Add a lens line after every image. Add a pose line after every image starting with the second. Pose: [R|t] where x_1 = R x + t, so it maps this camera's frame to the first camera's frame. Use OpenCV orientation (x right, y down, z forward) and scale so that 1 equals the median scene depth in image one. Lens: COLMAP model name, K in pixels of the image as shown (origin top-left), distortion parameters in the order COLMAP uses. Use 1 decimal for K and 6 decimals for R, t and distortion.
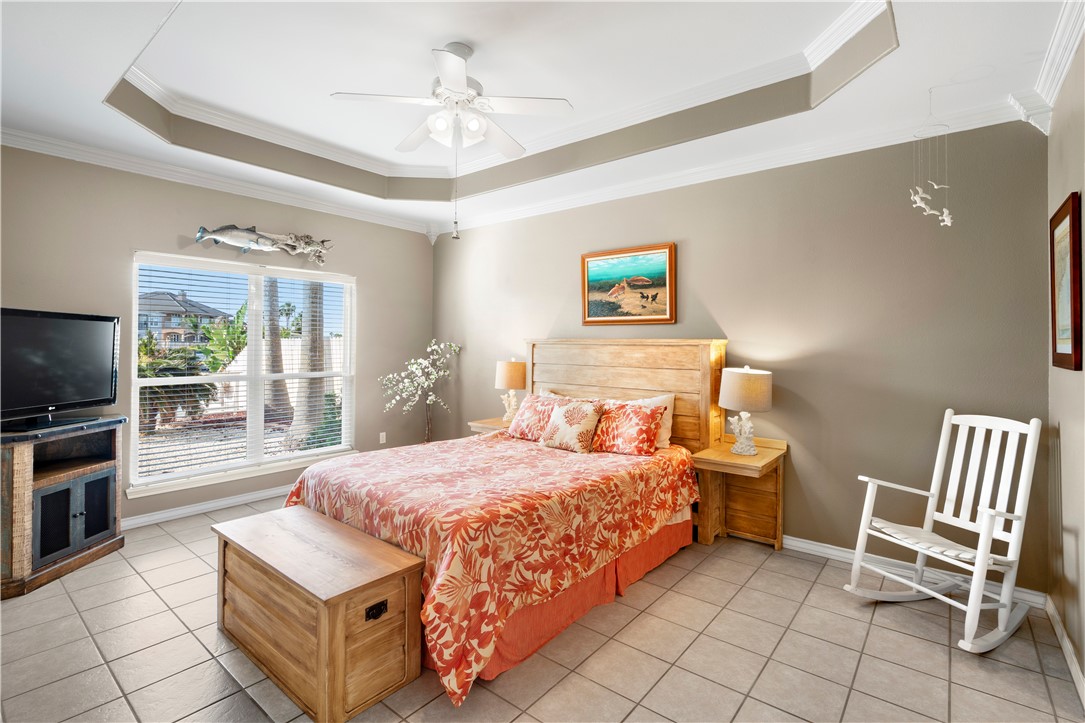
lens RADIAL K [[504.0, 0, 544.4], [0, 504.0, 350.5], [0, 0, 1]] dist [-0.002299, 0.000091]
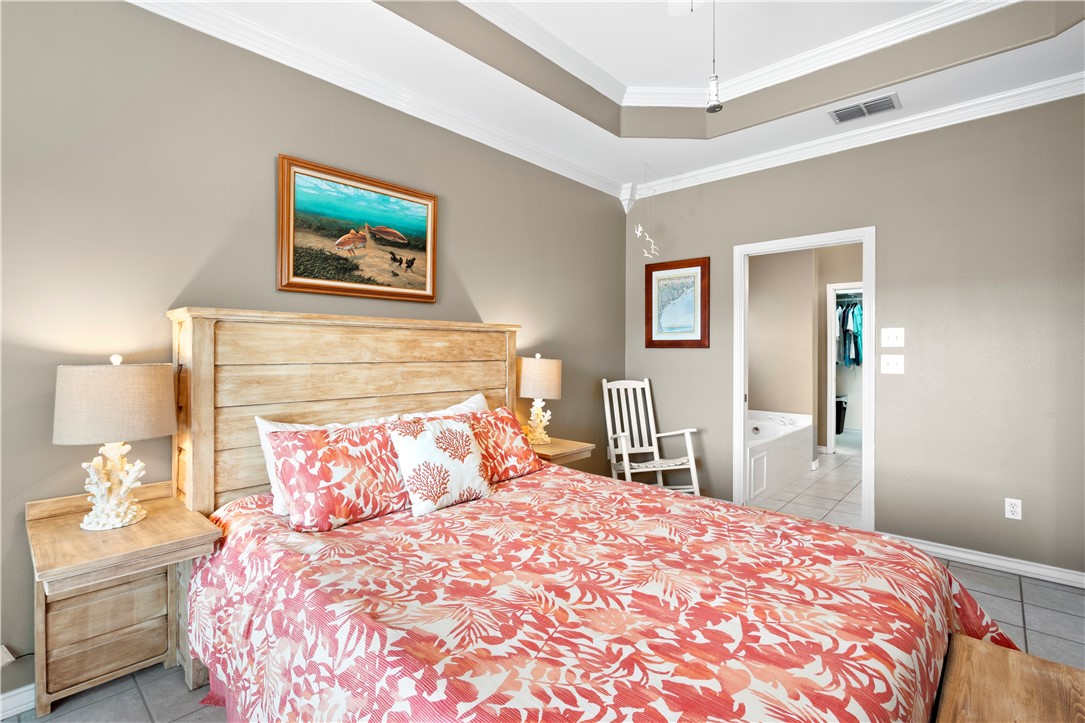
lens RADIAL K [[504.0, 0, 543.9], [0, 504.0, 356.3], [0, 0, 1]] dist [-0.002299, 0.000091]
pose [[0.058129, -0.020493, 0.998099, -0.476471], [0.011333, 0.999738, 0.019867, 0.013122], [-0.998245, 0.010157, 0.058346, 0.764445]]
